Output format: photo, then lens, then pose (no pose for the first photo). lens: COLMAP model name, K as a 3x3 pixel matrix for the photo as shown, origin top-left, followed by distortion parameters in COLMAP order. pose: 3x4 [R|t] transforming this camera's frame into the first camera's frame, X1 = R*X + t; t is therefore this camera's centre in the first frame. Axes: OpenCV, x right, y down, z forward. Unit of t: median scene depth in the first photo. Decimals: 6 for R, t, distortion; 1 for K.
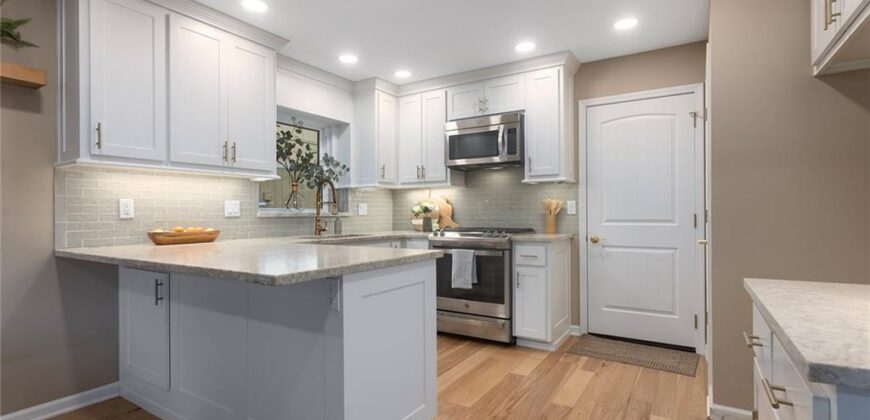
lens RADIAL K [[419.4, 0, 431.9], [0, 419.4, 214.7], [0, 0, 1]] dist [-0.000526, 0.000101]
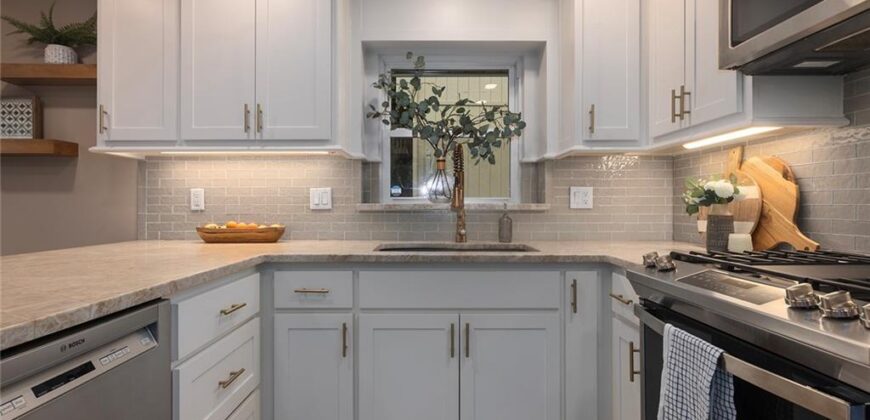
lens RADIAL K [[418.3, 0, 430.3], [0, 418.3, 204.6], [0, 0, 1]] dist [0.005837, 0.000810]
pose [[0.533753, 0.003562, -0.845633, 0.214708], [-0.004888, 0.999987, 0.001127, -0.004729], [0.845626, 0.003532, 0.533764, 0.673019]]
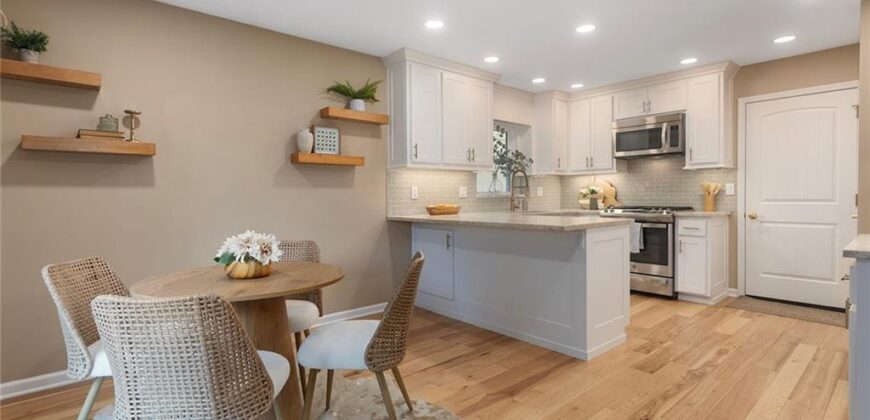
lens RADIAL K [[418.3, 0, 430.3], [0, 418.3, 204.6], [0, 0, 1]] dist [0.005837, 0.000810]
pose [[0.958328, 0.002396, -0.285662, -0.144491], [0.003166, 0.999814, 0.019008, 0.001227], [0.285654, -0.019120, 0.958142, -0.392109]]
